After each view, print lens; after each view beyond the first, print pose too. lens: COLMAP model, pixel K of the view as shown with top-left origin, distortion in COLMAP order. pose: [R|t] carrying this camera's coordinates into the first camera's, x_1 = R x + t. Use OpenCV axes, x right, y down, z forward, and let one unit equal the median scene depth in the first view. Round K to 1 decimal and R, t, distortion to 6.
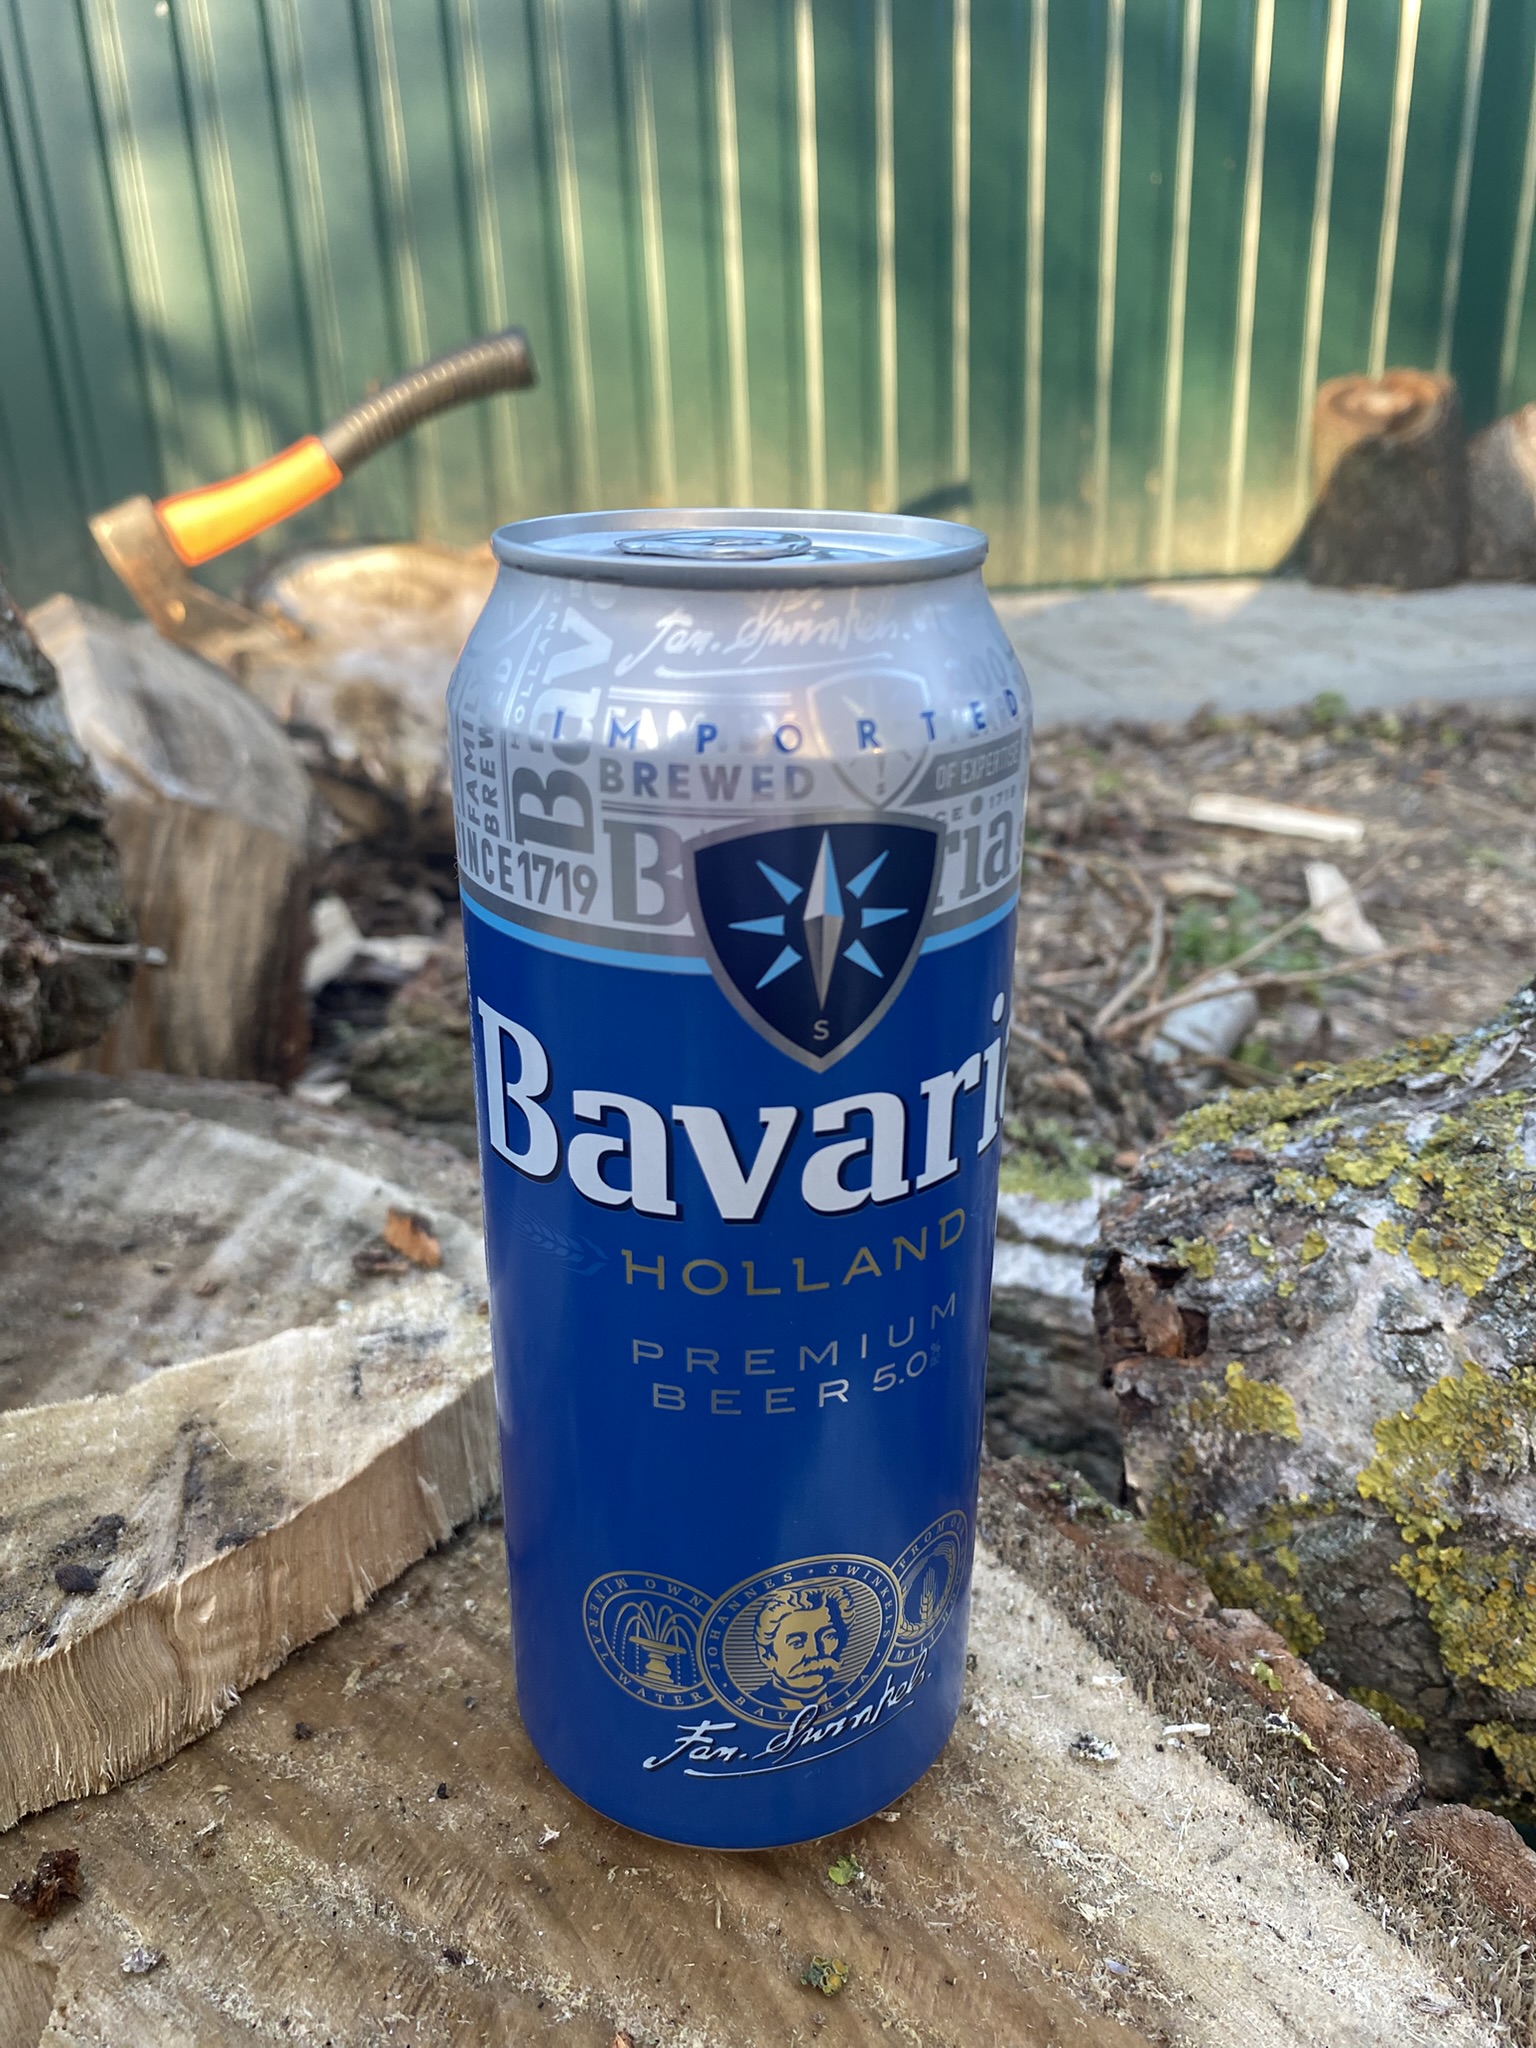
lens RADIAL K [[1586.3, 0, 766.4], [0, 1586.3, 1021.4], [0, 0, 1]] dist [-0.039624, 0.026780]
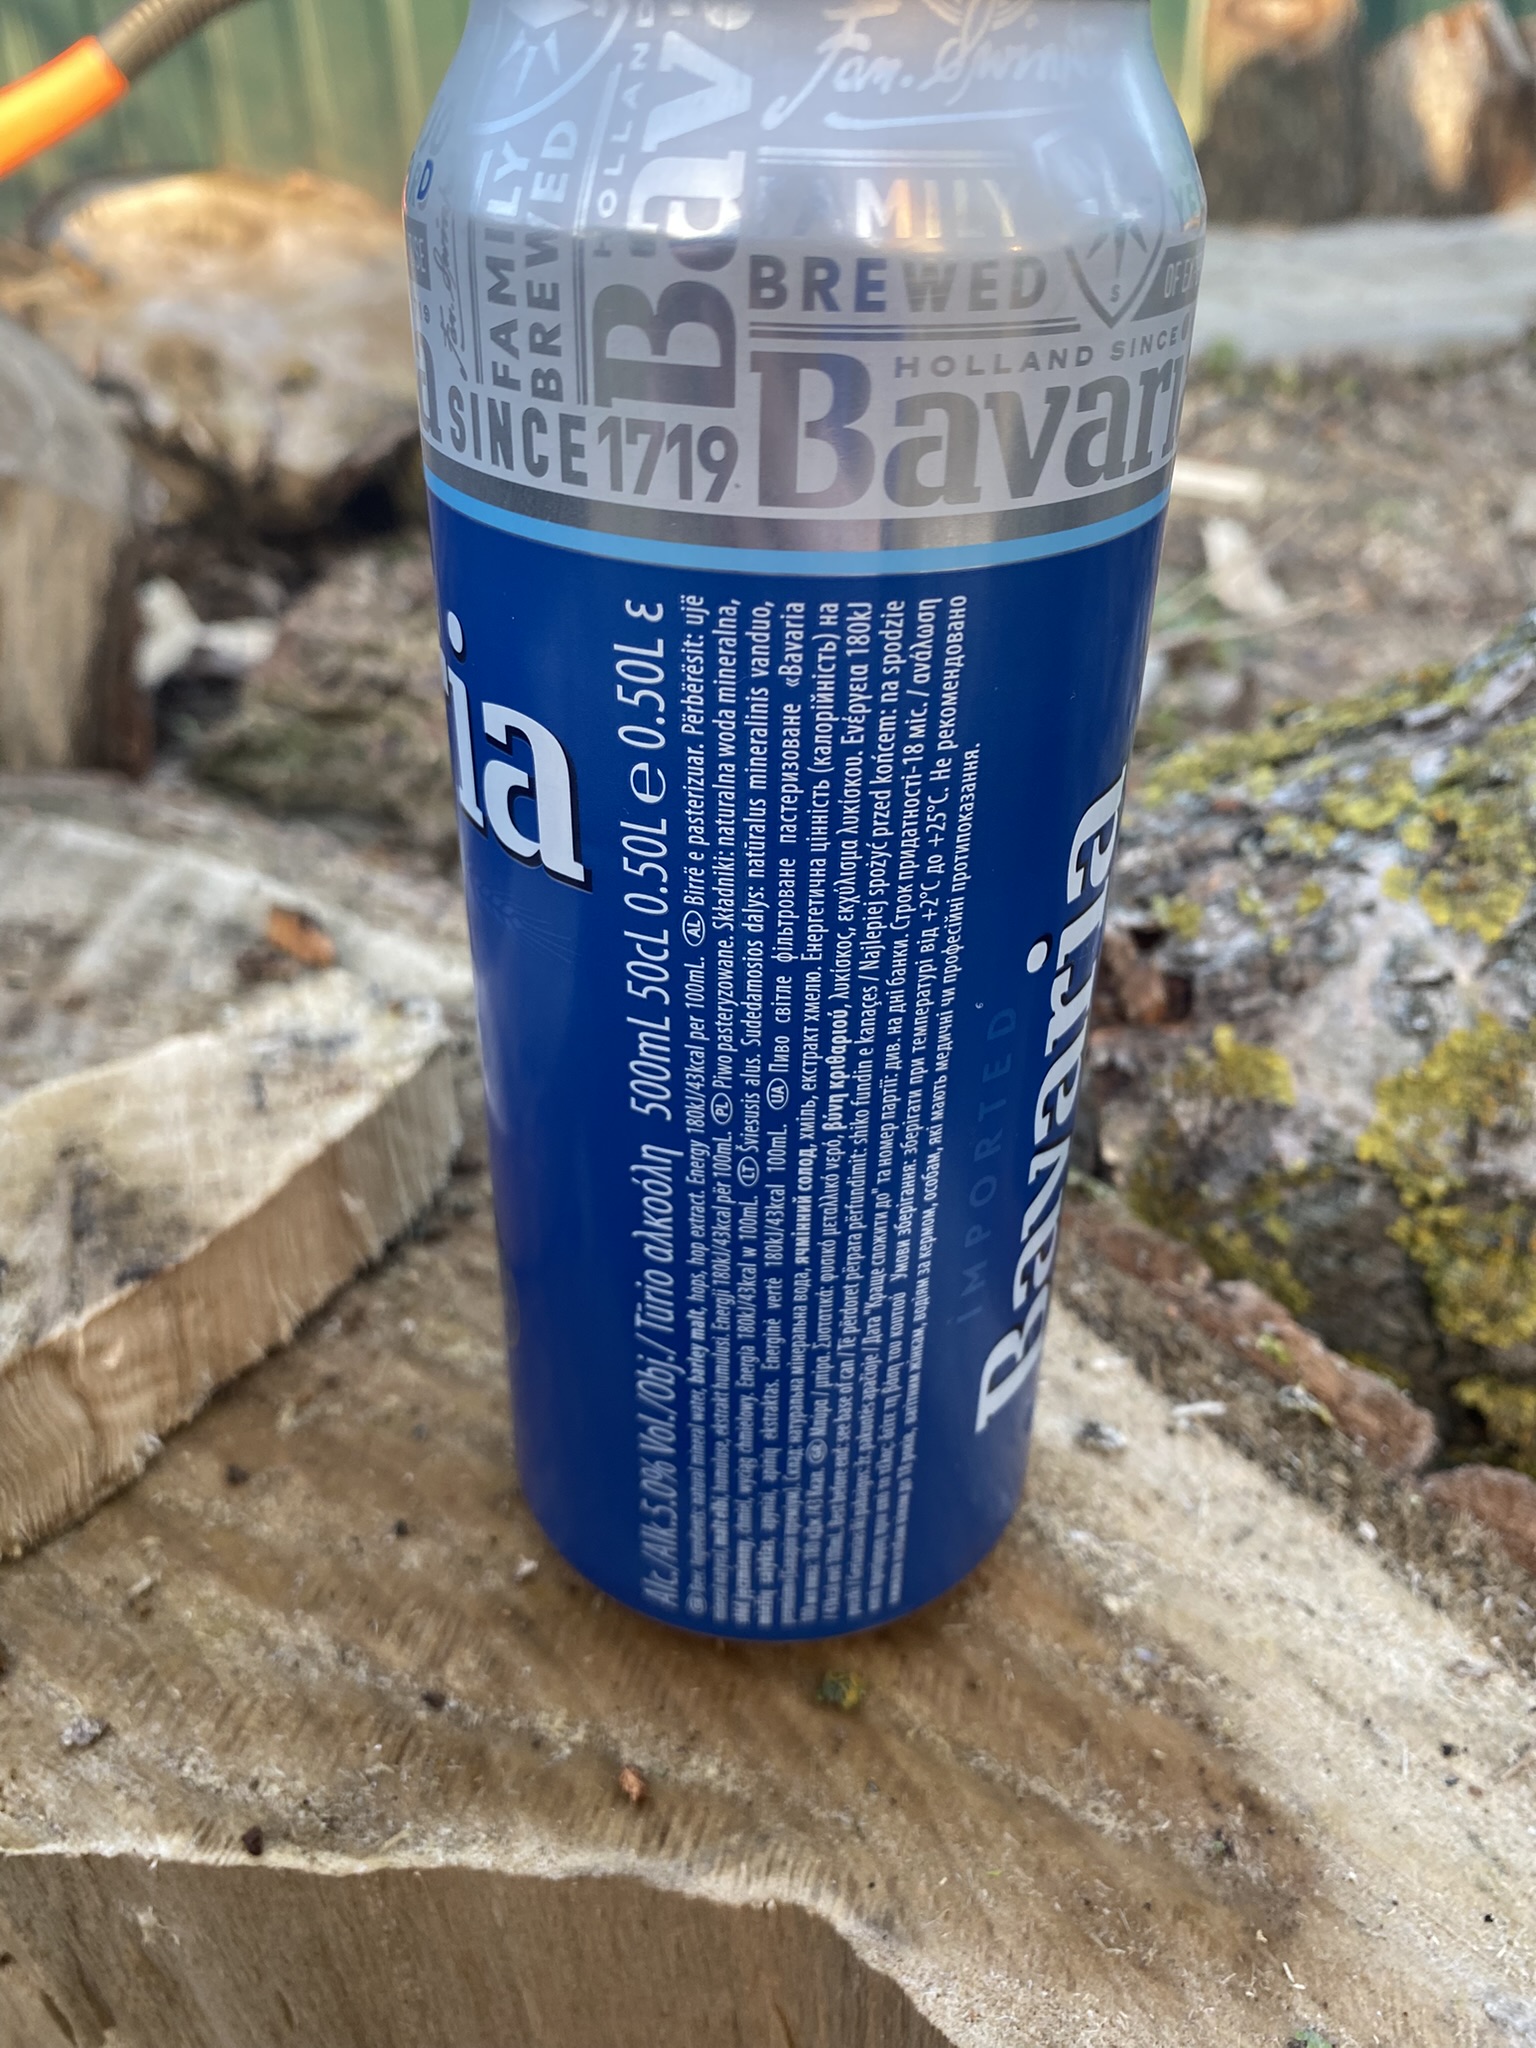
lens RADIAL K [[1586.3, 0, 757.0], [0, 1586.3, 1012.5], [0, 0, 1]] dist [-0.039624, 0.026780]
pose [[0.995865, -0.045137, 0.078843, -0.050959], [0.030203, 0.982971, 0.181260, 0.033115], [-0.085682, -0.178129, 0.980270, 0.121400]]
